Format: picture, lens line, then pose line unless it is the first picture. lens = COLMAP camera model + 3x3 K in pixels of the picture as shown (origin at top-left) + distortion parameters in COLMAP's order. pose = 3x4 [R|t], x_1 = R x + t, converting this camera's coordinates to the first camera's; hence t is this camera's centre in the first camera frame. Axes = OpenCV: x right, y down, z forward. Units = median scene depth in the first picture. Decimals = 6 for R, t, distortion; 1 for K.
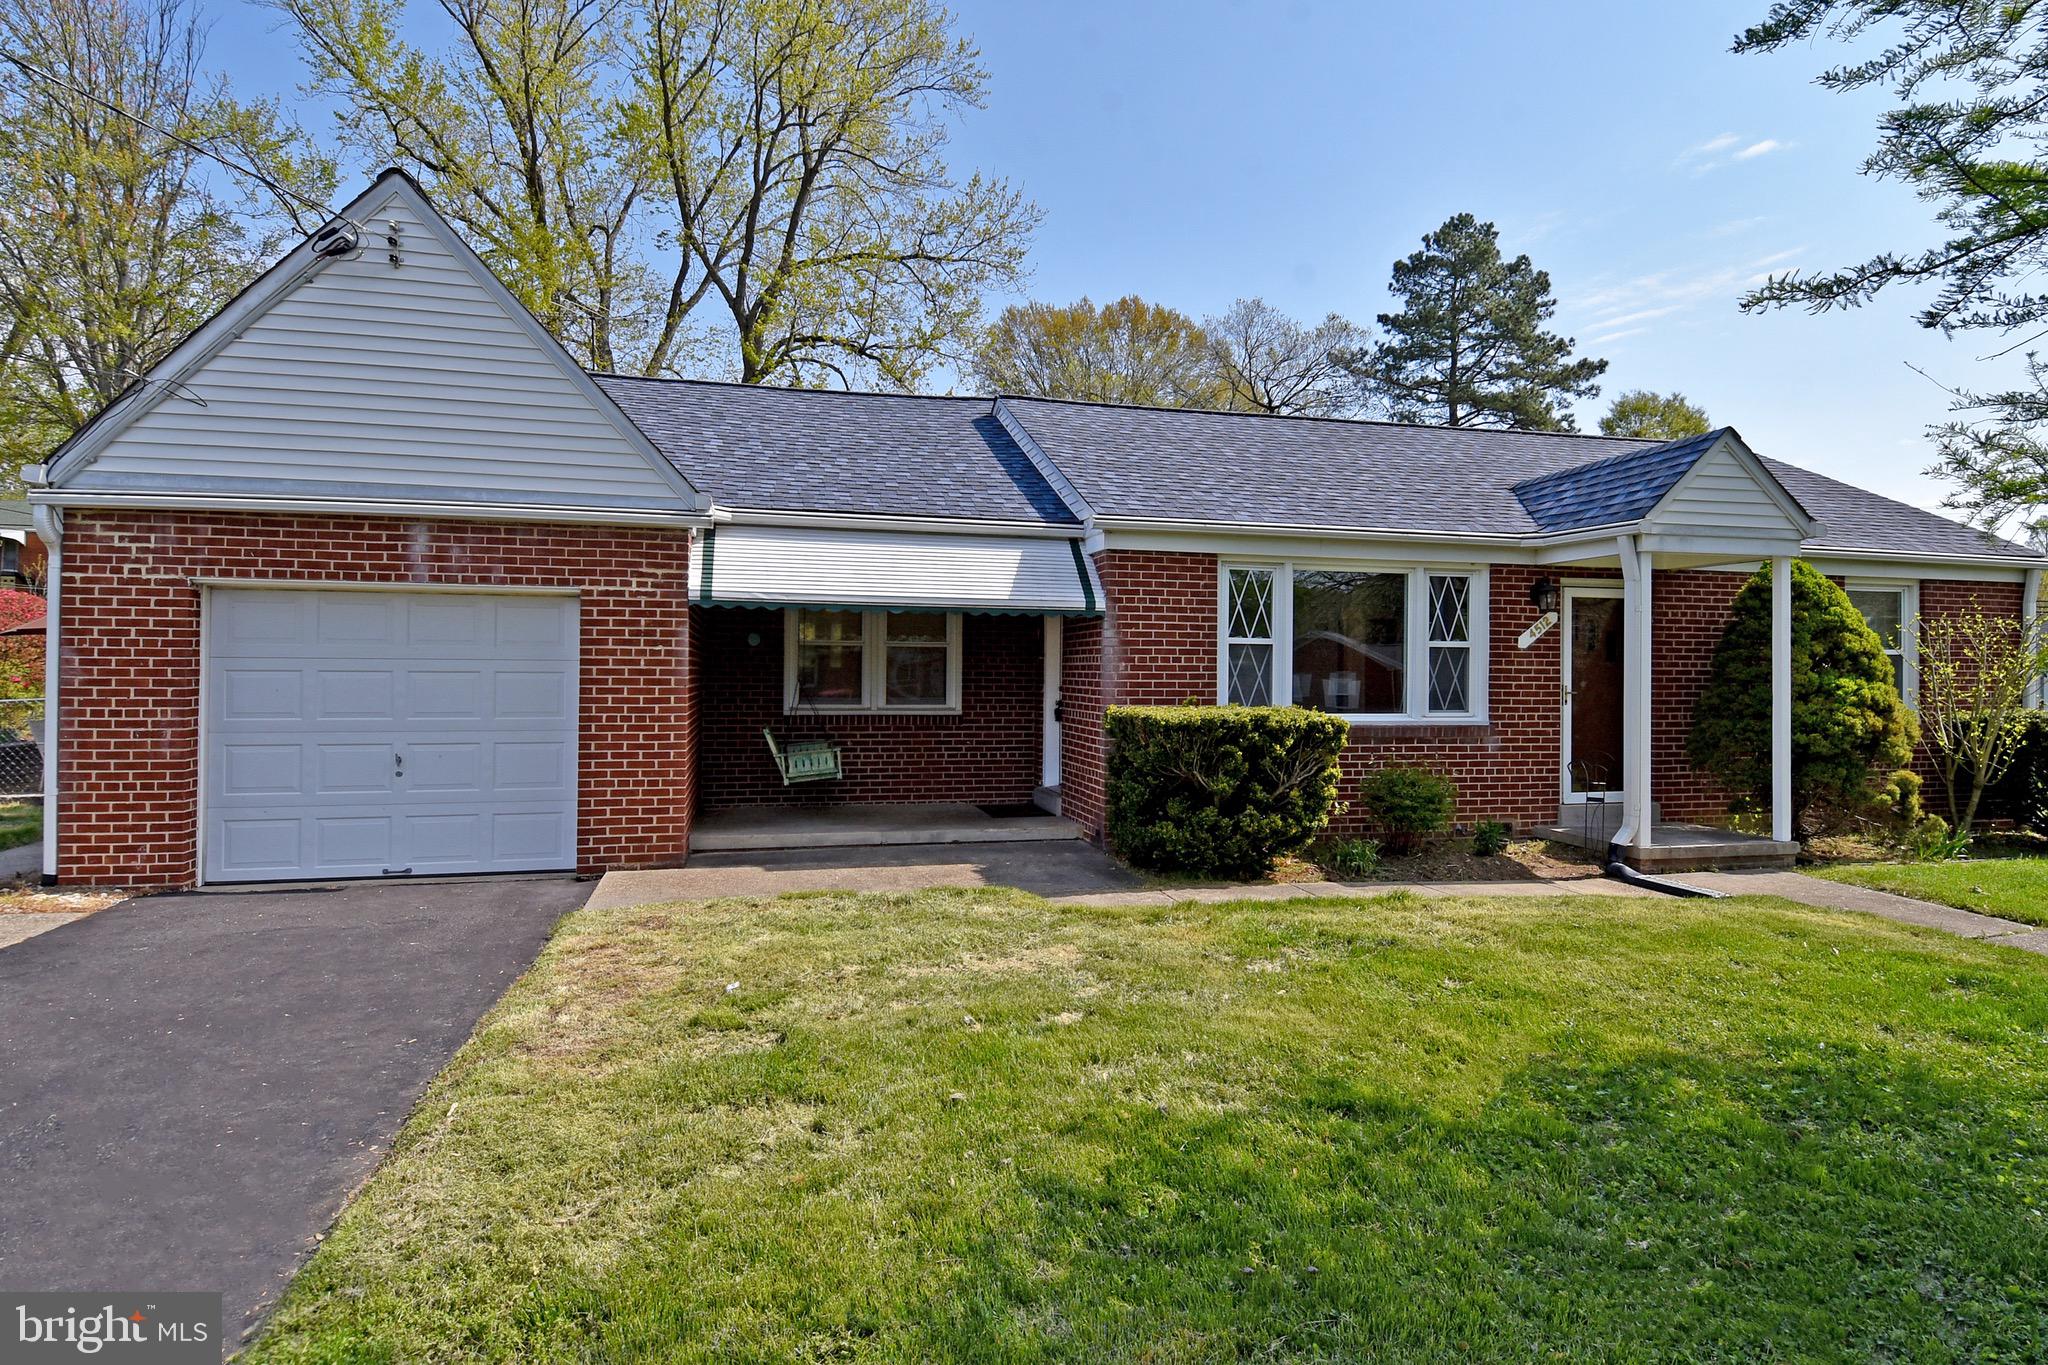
lens RADIAL K [[1018.9, 0, 1024.0], [0, 1018.9, 682.5], [0, 0, 1]] dist [0.052428, -0.040699]
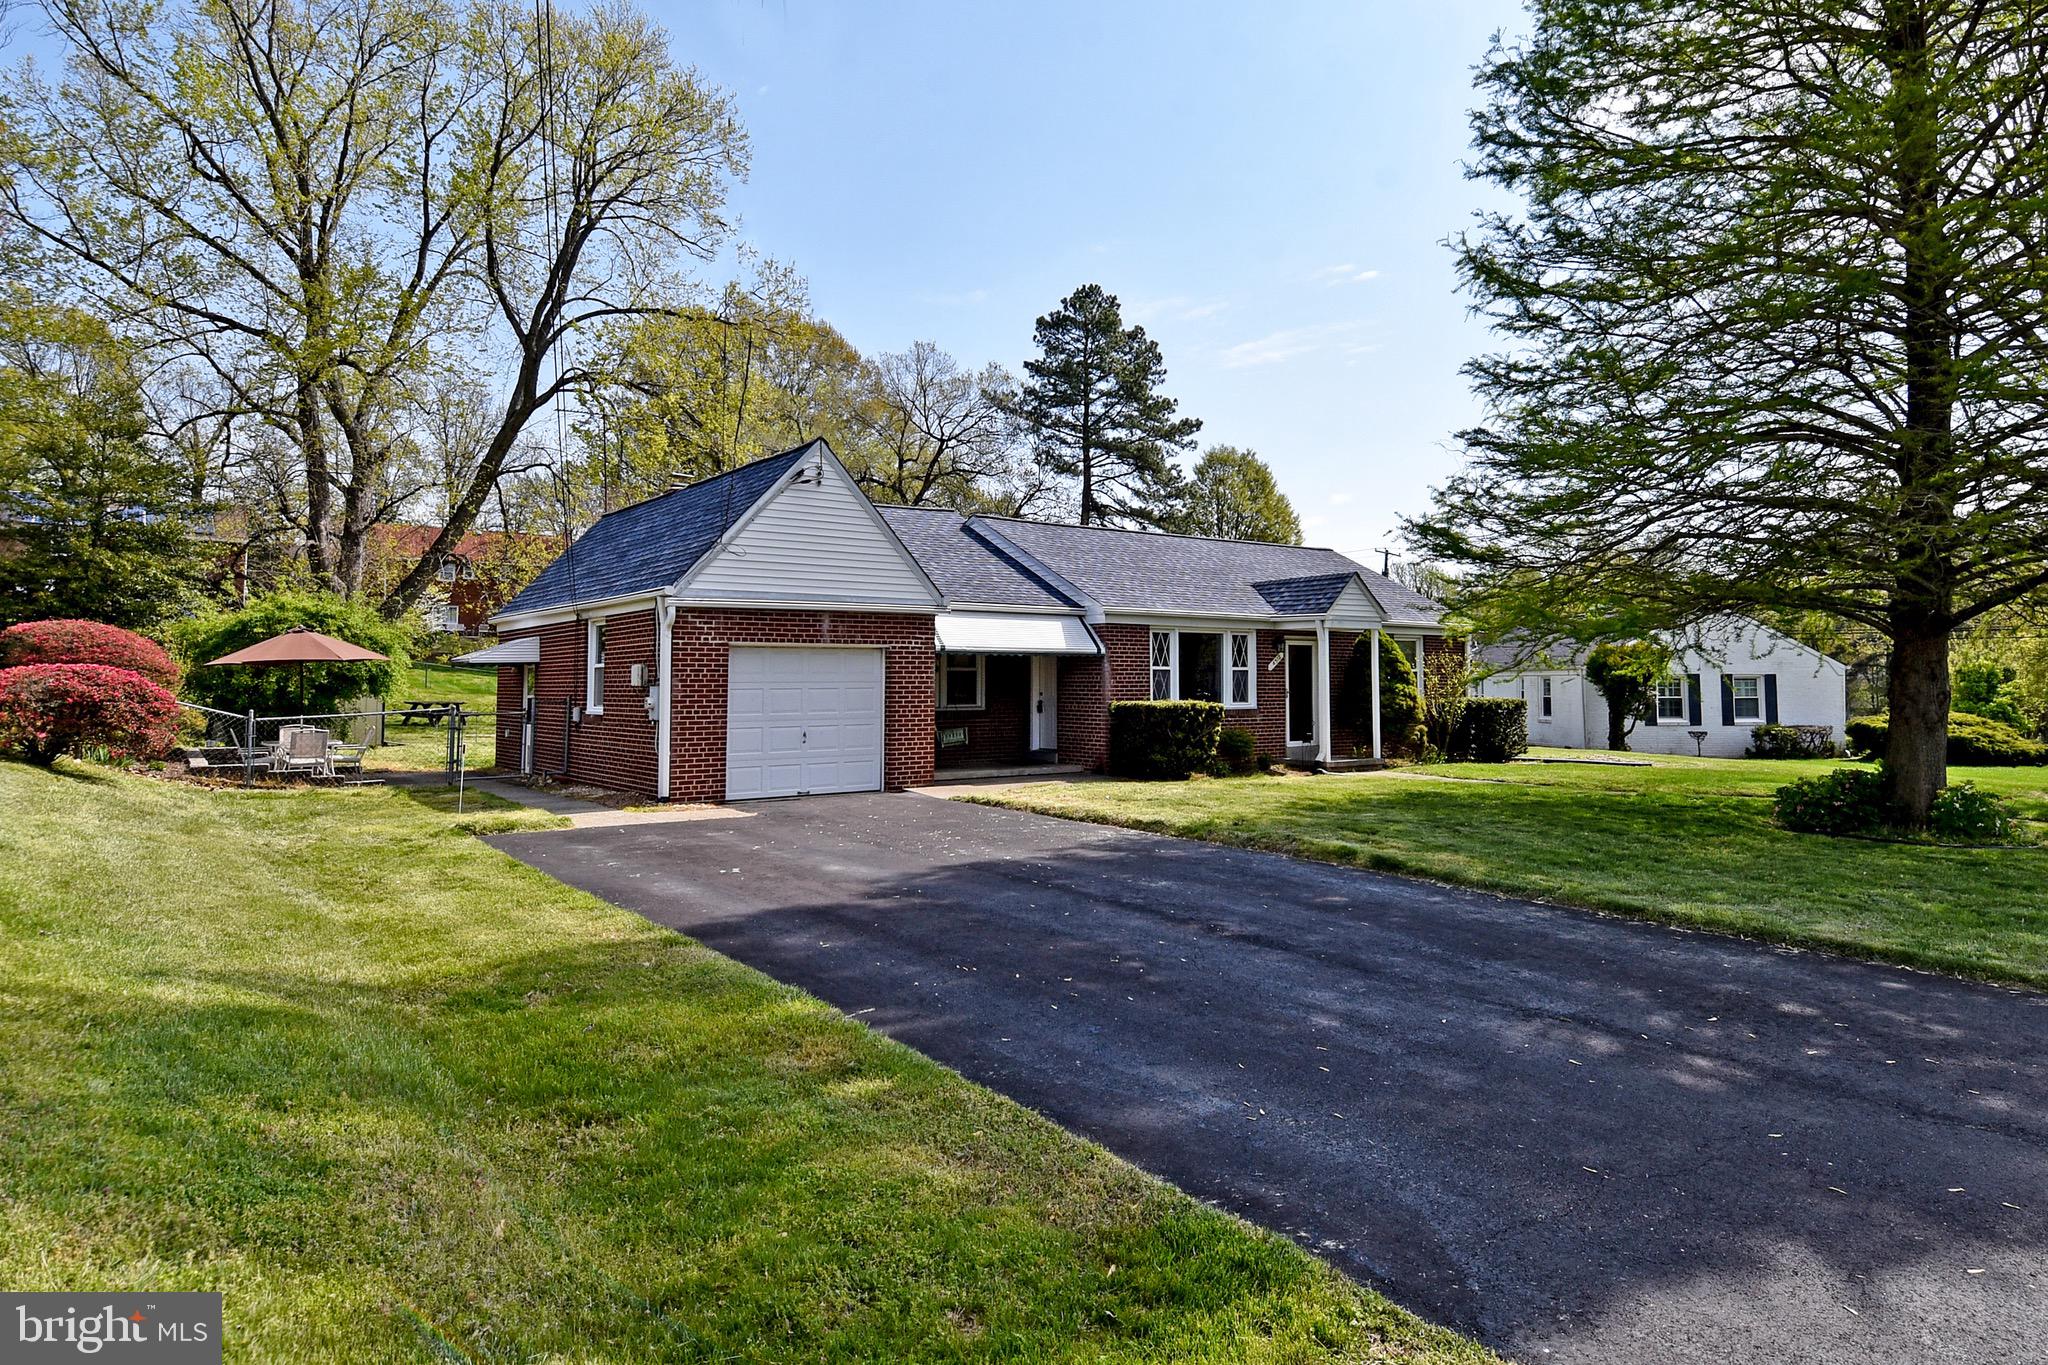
lens RADIAL K [[1143.6, 0, 1024.3], [0, 1143.6, 670.3], [0, 0, 1]] dist [0.062907, -0.066452]
pose [[0.924262, -0.006511, 0.381702, -0.757792], [0.013841, 0.999769, -0.016460, -0.002885], [-0.381507, 0.020497, 0.924139, -0.827528]]
